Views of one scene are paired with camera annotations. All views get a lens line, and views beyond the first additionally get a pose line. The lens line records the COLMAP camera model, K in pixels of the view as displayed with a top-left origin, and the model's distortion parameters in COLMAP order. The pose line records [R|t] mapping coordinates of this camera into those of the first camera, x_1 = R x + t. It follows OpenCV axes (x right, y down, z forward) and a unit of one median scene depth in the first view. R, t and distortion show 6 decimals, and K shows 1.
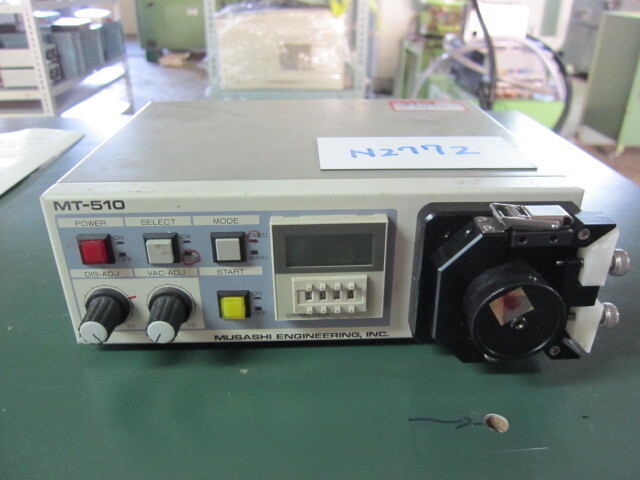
lens RADIAL K [[522.6, 0, 316.0], [0, 522.6, 241.4], [0, 0, 1]] dist [-0.051464, 0.019956]
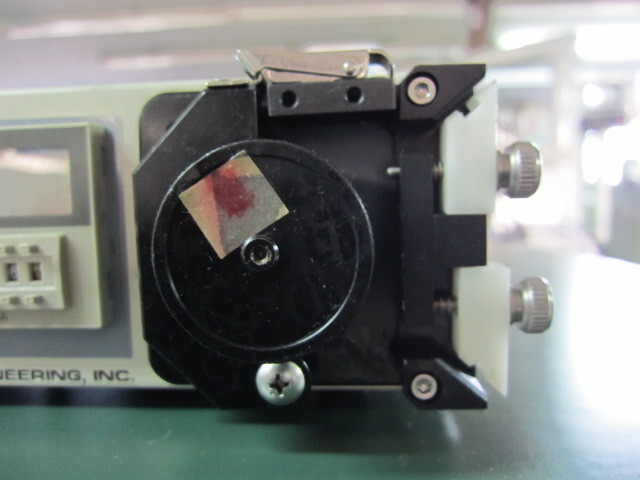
lens RADIAL K [[522.6, 0, 322.0], [0, 522.6, 240.0], [0, 0, 1]] dist [-0.051464, 0.019956]
pose [[0.994141, -0.006777, -0.107882, 0.419882], [-0.035492, 0.922237, -0.384992, 0.266373], [0.102102, 0.386565, 0.916593, 0.531139]]
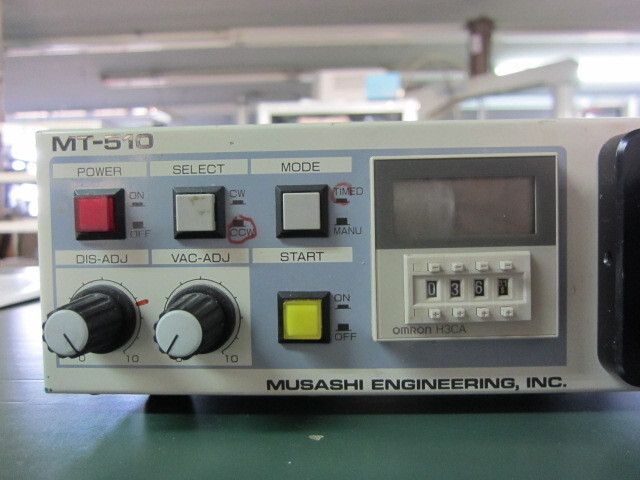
lens RADIAL K [[522.6, 0, 323.9], [0, 522.6, 238.7], [0, 0, 1]] dist [-0.051464, 0.019956]
pose [[0.997245, -0.006880, -0.073861, -0.092175], [-0.025107, 0.905624, -0.423338, 0.306657], [0.069803, 0.424026, 0.902956, 0.432927]]
